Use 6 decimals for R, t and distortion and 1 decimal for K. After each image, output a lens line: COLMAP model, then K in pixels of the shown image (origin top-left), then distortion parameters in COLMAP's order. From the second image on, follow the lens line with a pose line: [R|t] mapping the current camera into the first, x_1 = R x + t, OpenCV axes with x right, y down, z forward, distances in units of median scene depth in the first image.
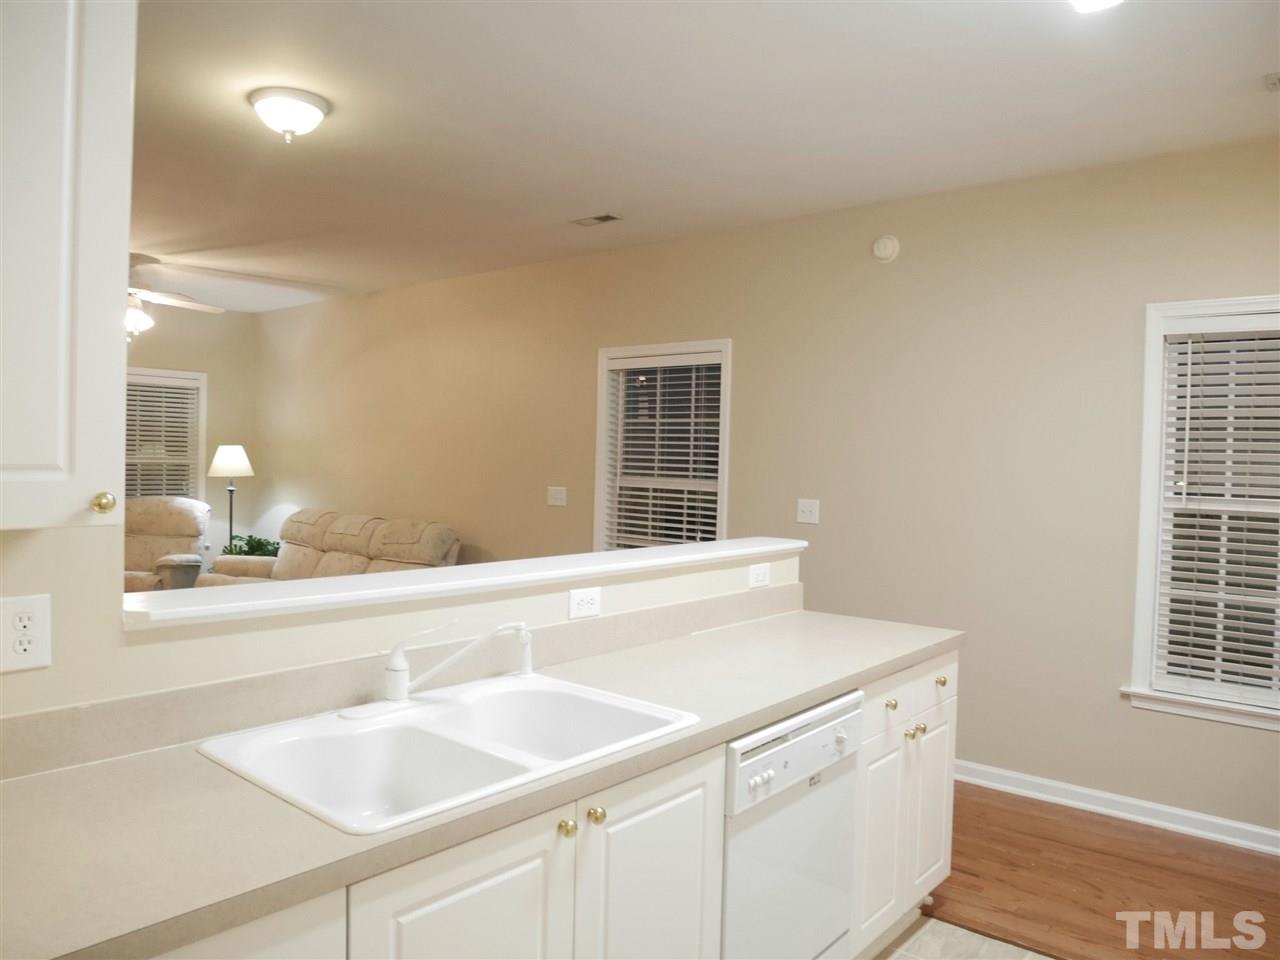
lens RADIAL K [[906.4, 0, 640.0], [0, 906.4, 480.0], [0, 0, 1]] dist [-0.065750, 0.007790]
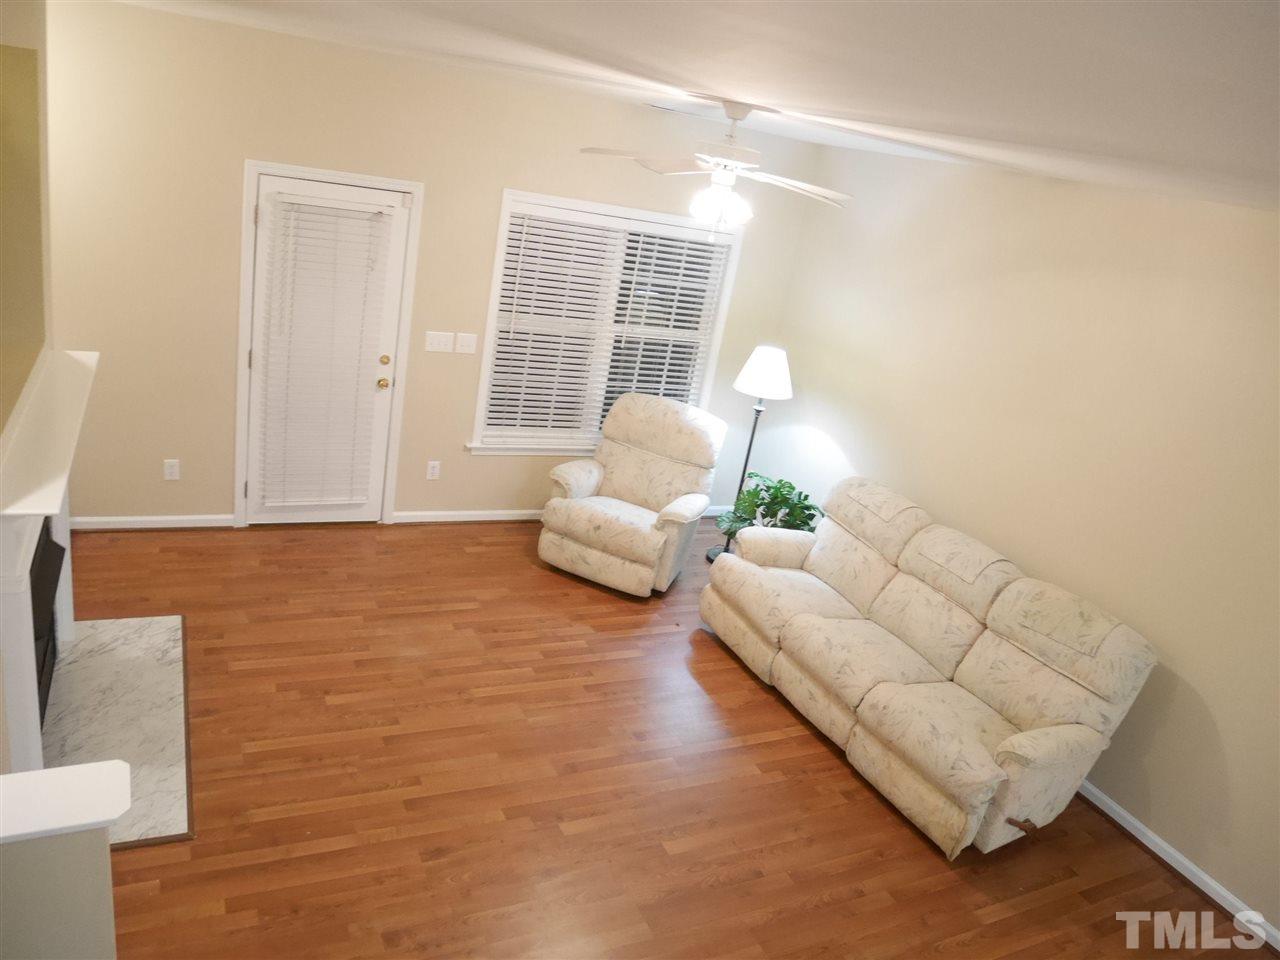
lens RADIAL K [[906.4, 0, 640.0], [0, 906.4, 480.0], [0, 0, 1]] dist [-0.065750, 0.007790]
pose [[0.905623, 0.261694, -0.333712, -0.311546], [-0.161274, 0.940300, 0.299710, -0.155594], [0.392222, -0.217605, 0.893762, 0.316332]]
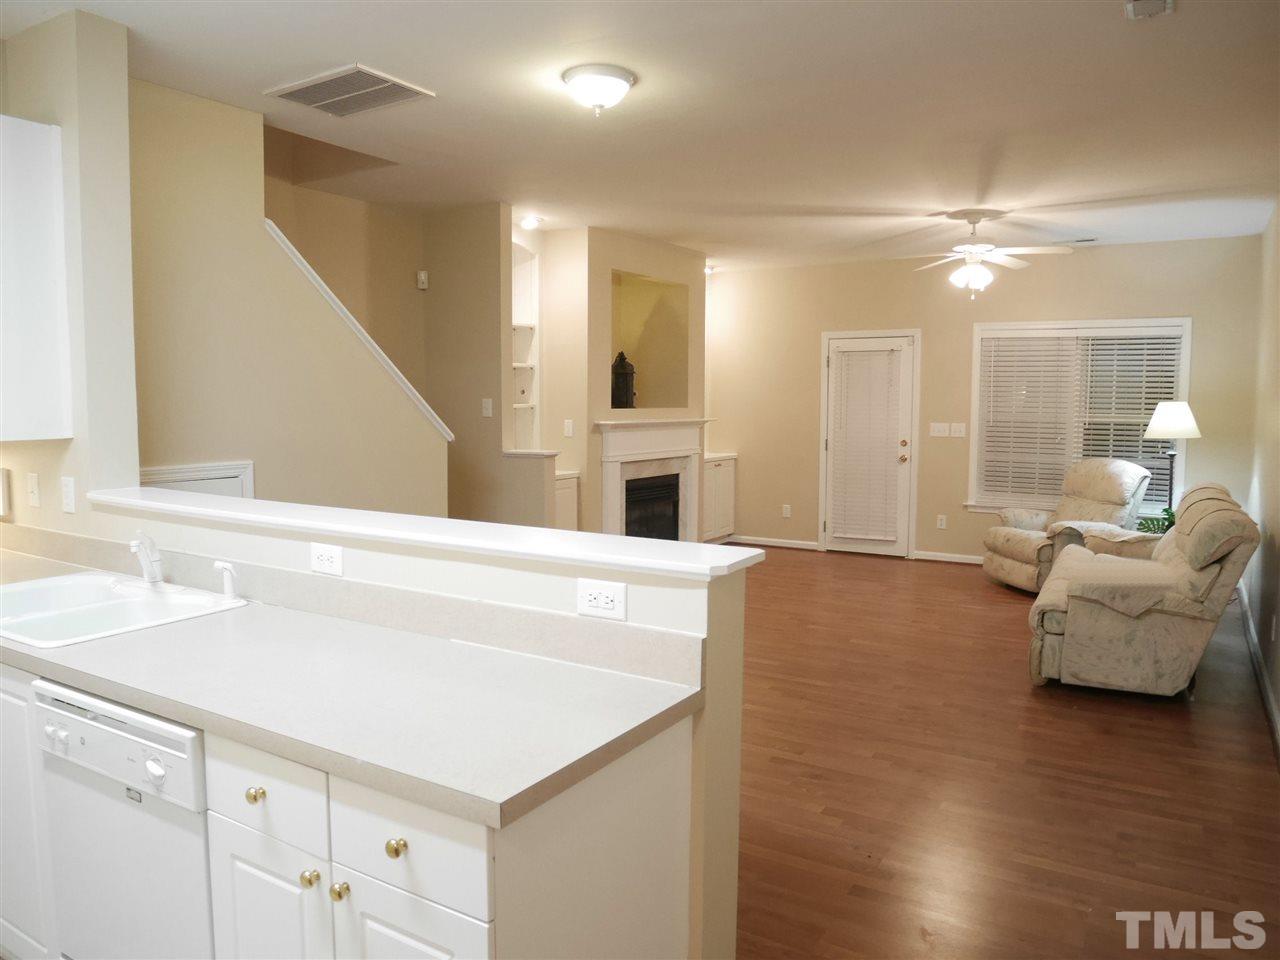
lens RADIAL K [[906.4, 0, 640.0], [0, 906.4, 480.0], [0, 0, 1]] dist [-0.065750, 0.007790]
pose [[0.151448, 0.065900, -0.986266, 0.325624], [-0.024150, 0.997724, 0.062957, -0.006099], [0.988170, 0.014283, 0.152694, 0.413261]]
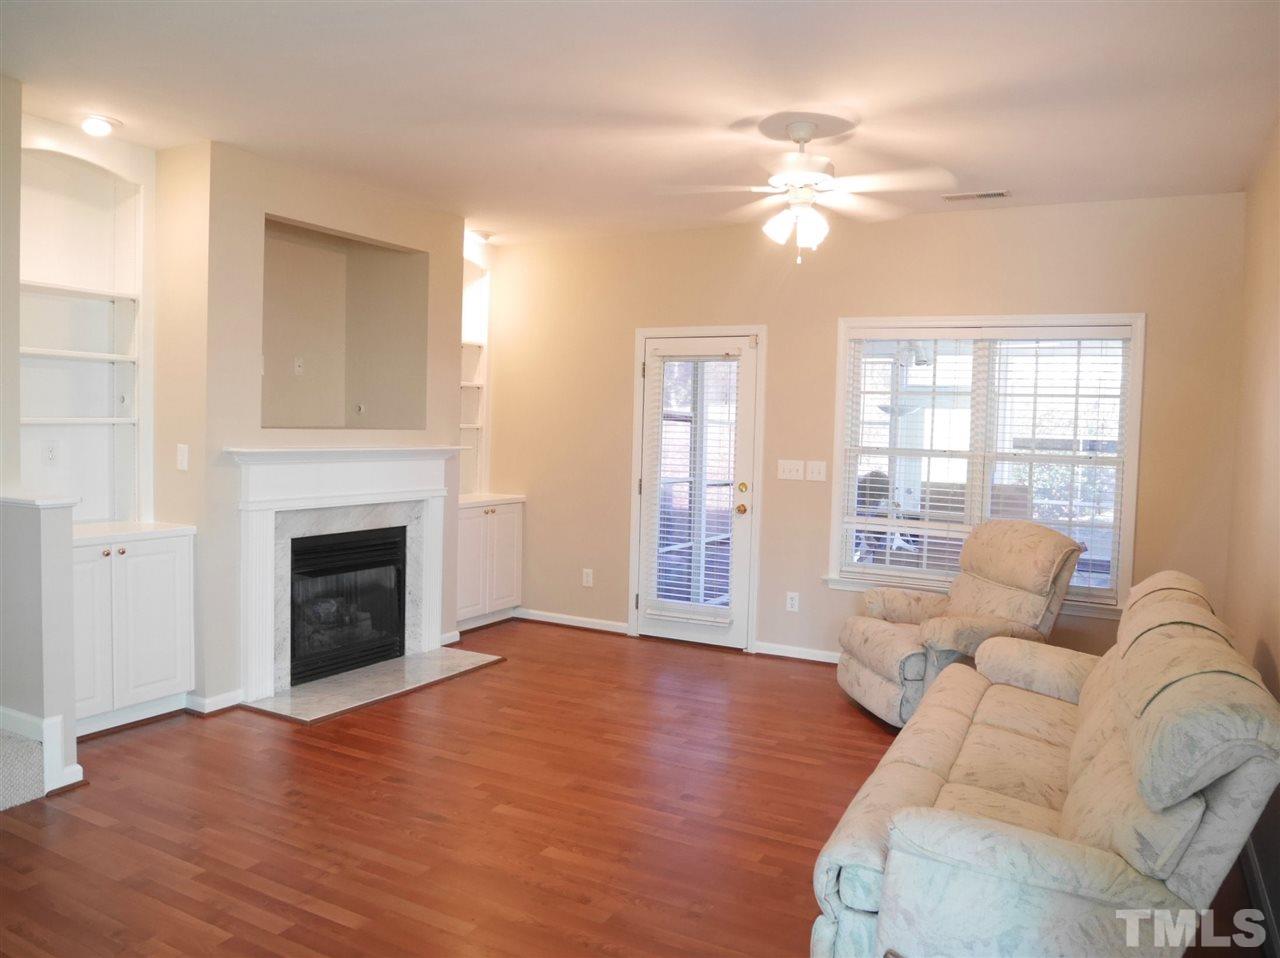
lens RADIAL K [[950.8, 0, 640.0], [0, 950.8, 479.0], [0, 0, 1]] dist [-0.054098, 0.004231]
pose [[0.212296, 0.039968, -0.976388, 0.042845], [-0.048135, 0.998378, 0.030402, -0.018224], [0.976019, 0.040544, 0.213876, 0.654950]]
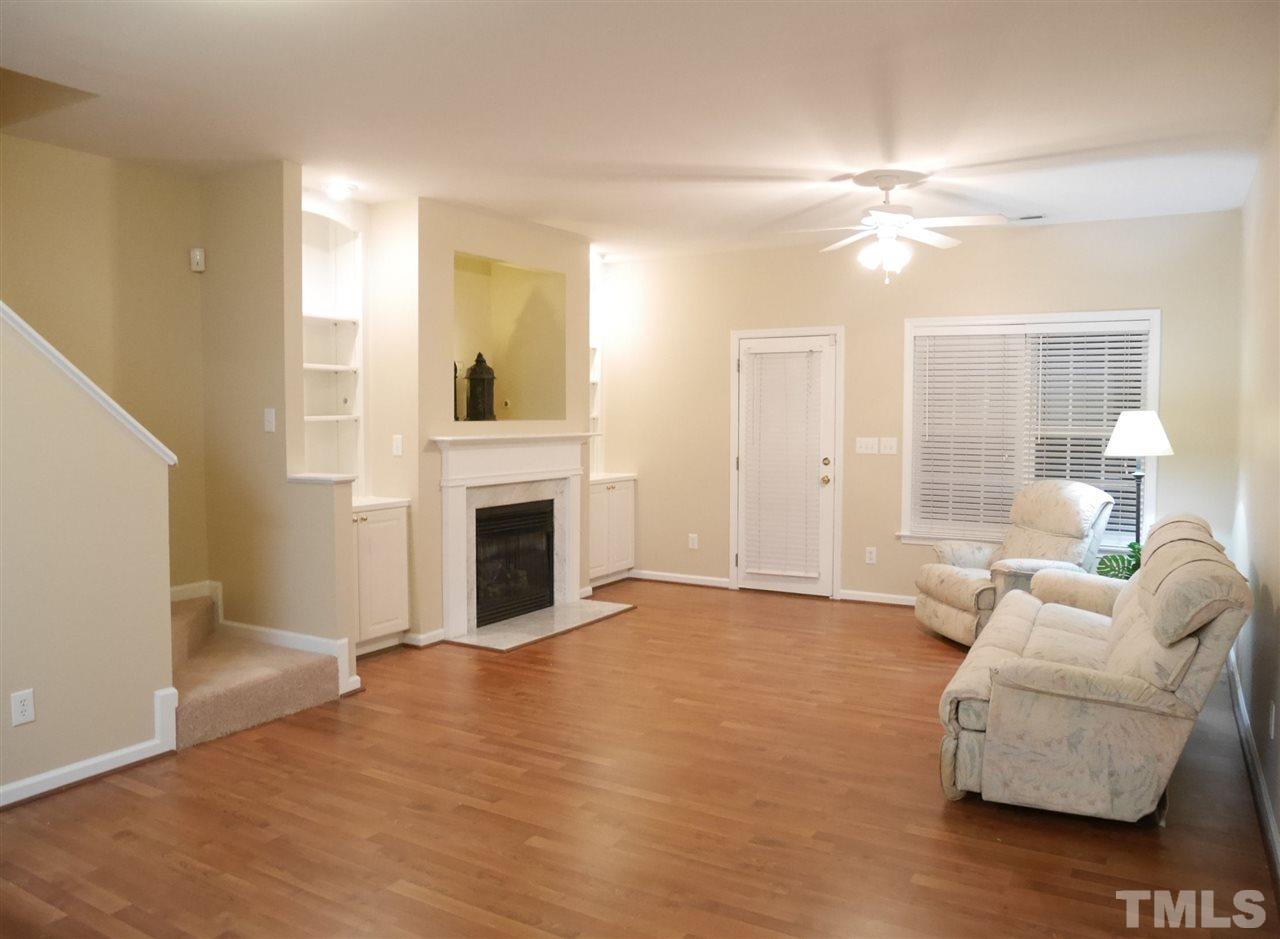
lens RADIAL K [[931.3, 0, 641.9], [0, 931.3, 459.4], [0, 0, 1]] dist [-0.059117, 0.000246]
pose [[0.182044, 0.028196, -0.982886, 0.180624], [-0.022996, 0.999437, 0.024411, -0.010917], [0.983021, 0.018158, 0.182590, 0.547395]]
